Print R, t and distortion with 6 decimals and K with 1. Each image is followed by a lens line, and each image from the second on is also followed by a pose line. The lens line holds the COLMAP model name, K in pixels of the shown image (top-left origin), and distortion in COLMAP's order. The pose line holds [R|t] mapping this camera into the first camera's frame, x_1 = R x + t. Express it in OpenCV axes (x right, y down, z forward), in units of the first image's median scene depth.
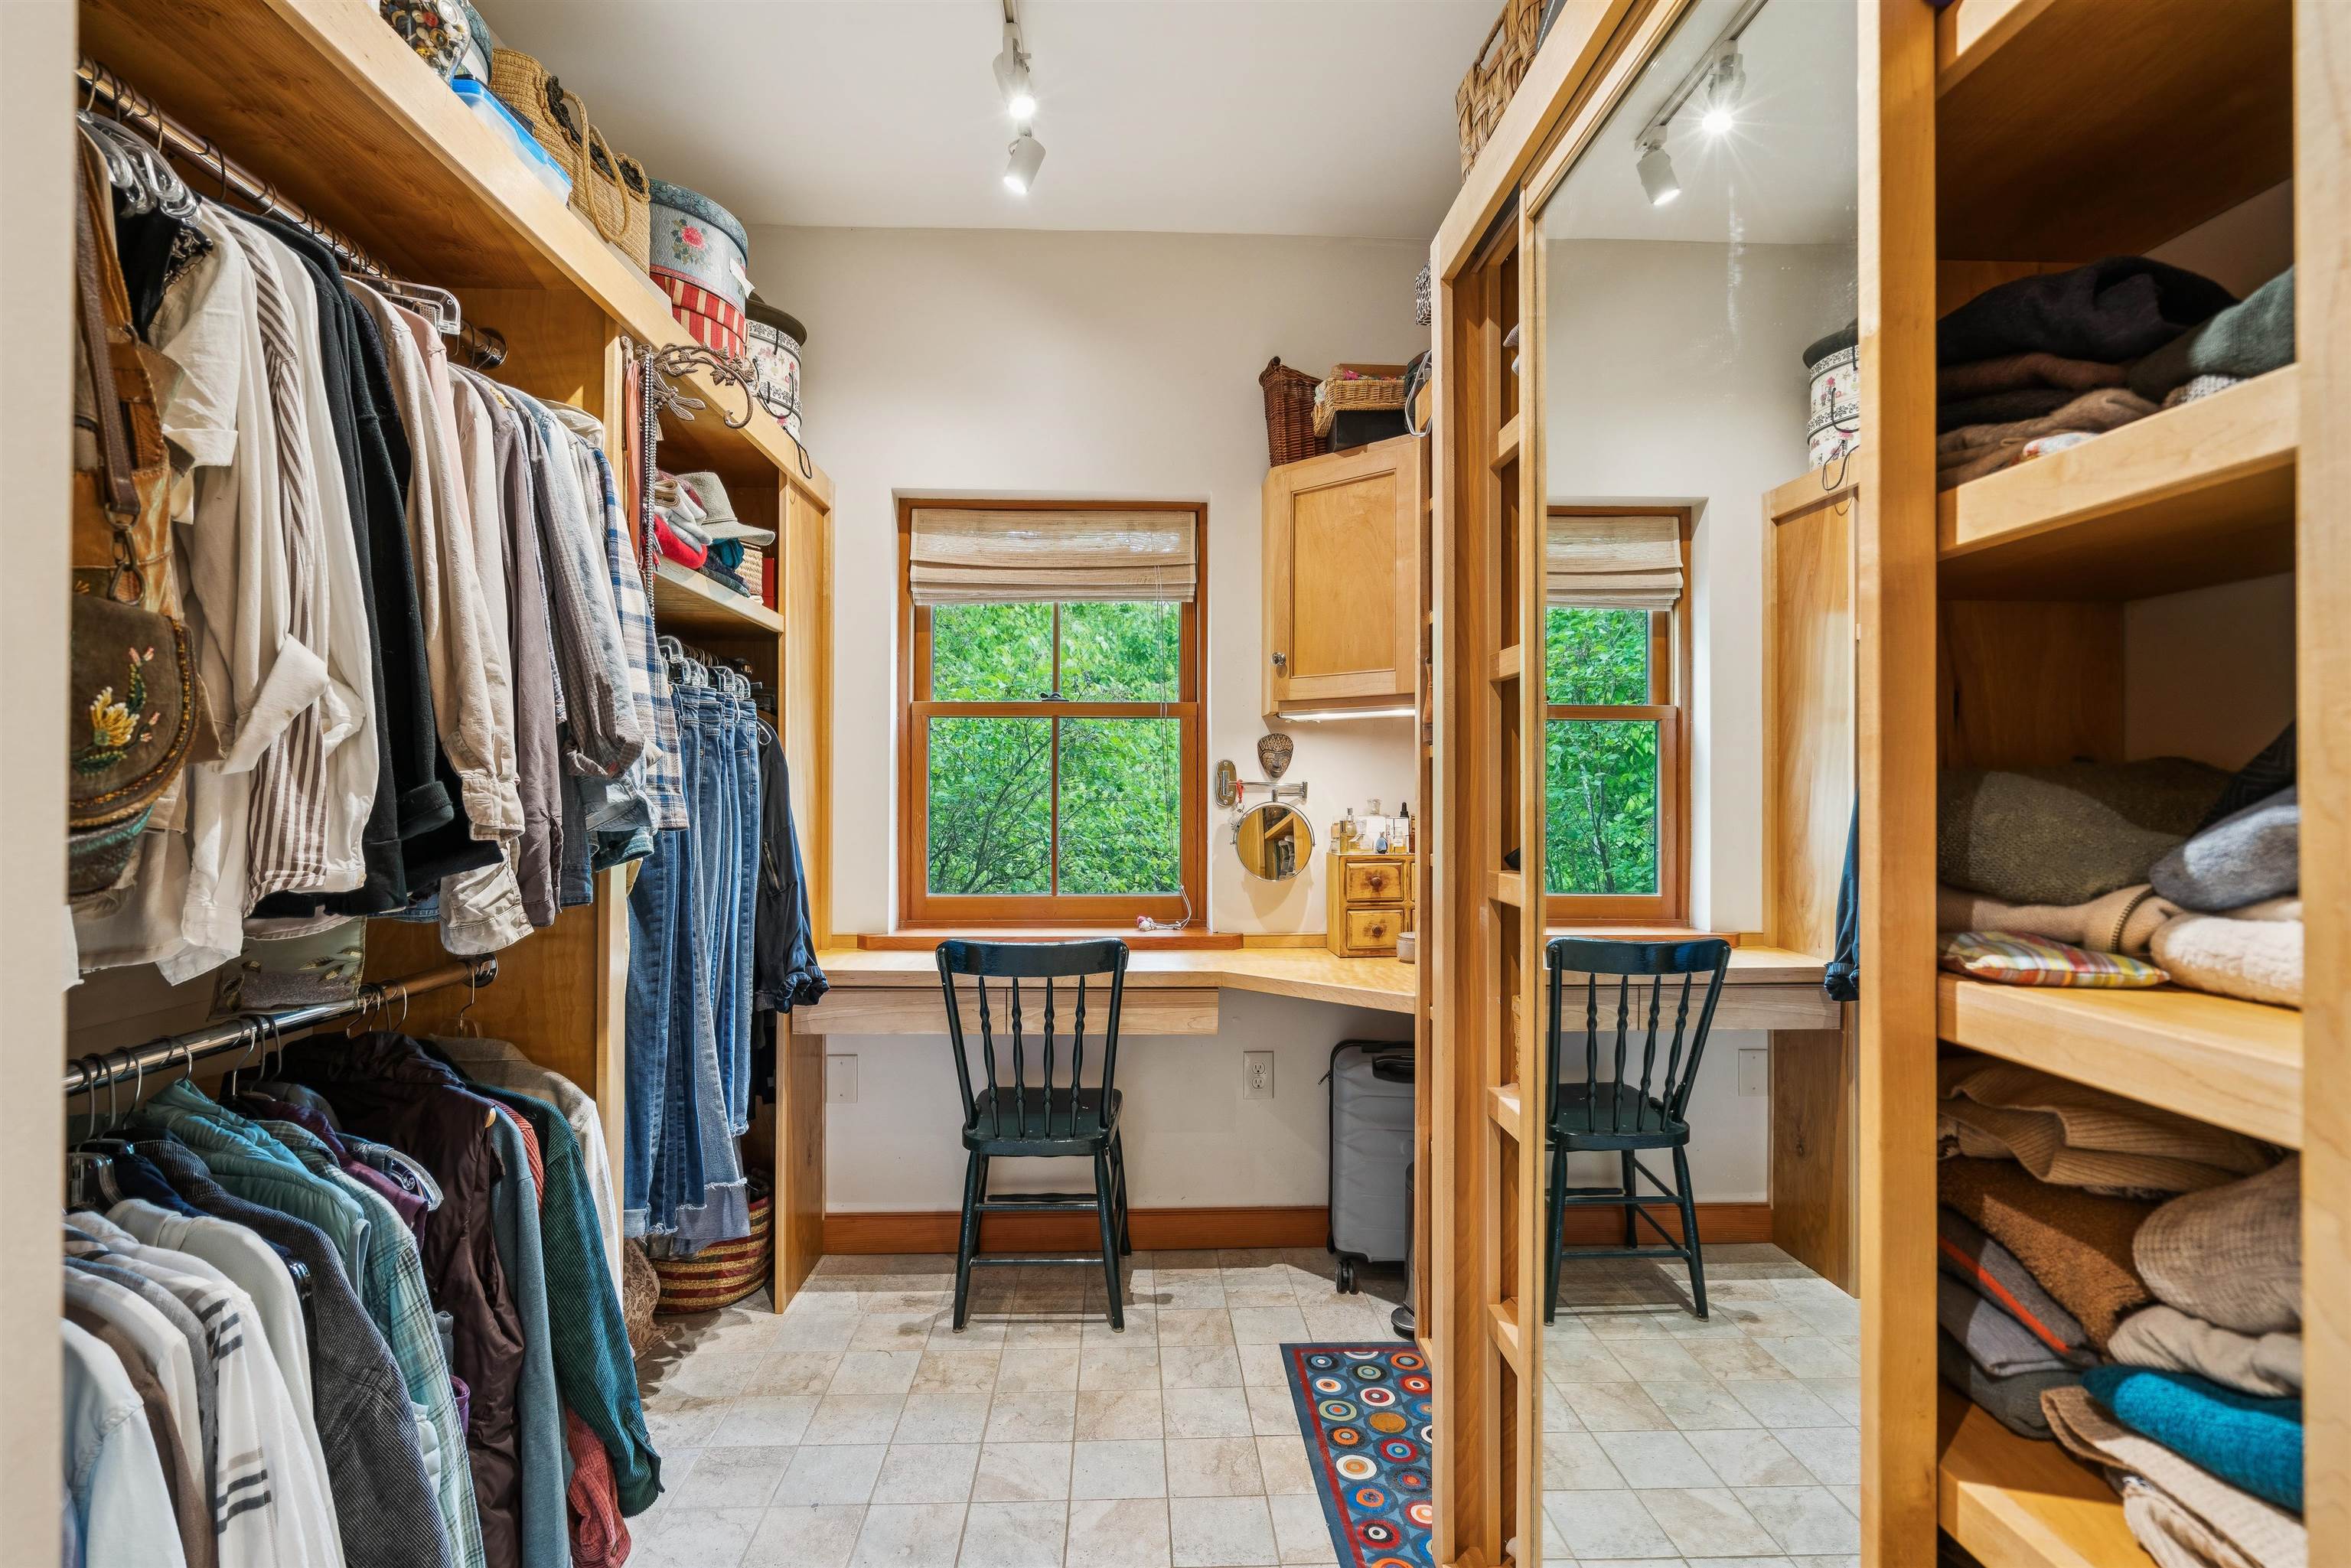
lens RADIAL K [[1071.1, 0, 1170.4], [0, 1071.1, 781.7], [0, 0, 1]] dist [-0.001281, 0.001897]
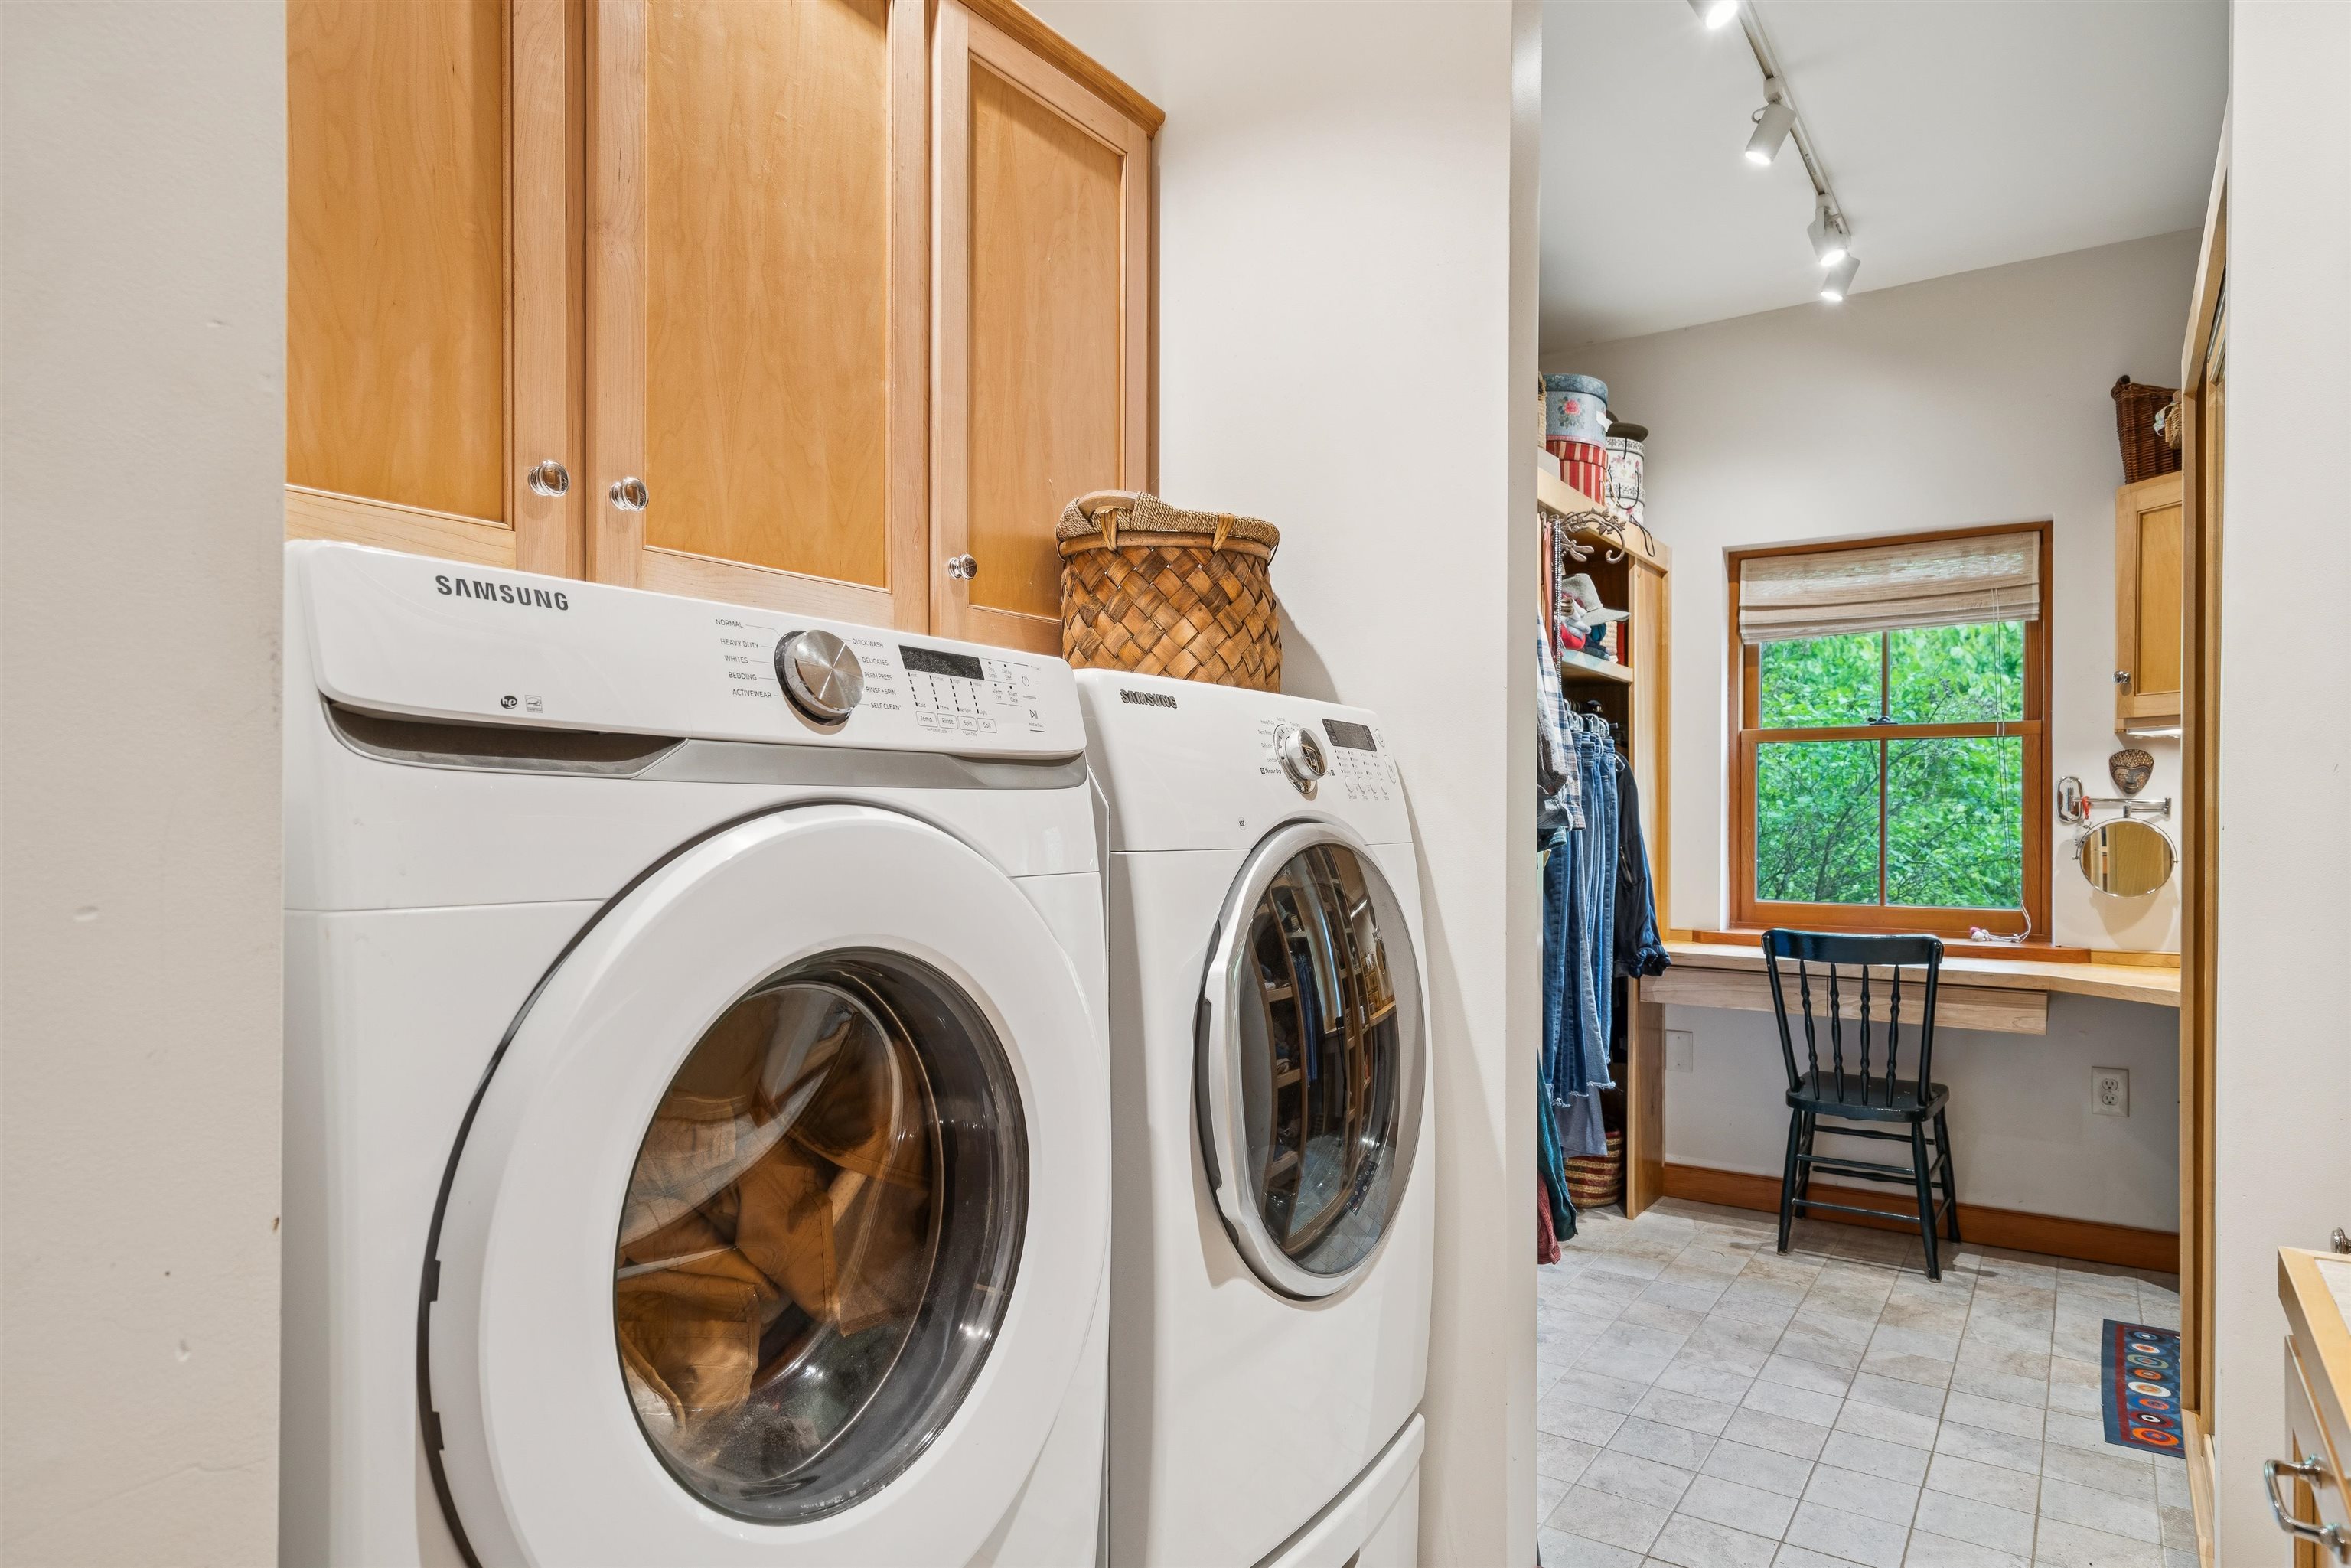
lens RADIAL K [[1358.5, 0, 1152.1], [0, 1358.5, 813.4], [0, 0, 1]] dist [0.002709, 0.004075]
pose [[0.796463, -0.000562, -0.604687, 0.155148], [0.002771, 0.999992, 0.002721, 0.009271], [0.604681, -0.003842, 0.796458, -0.614623]]
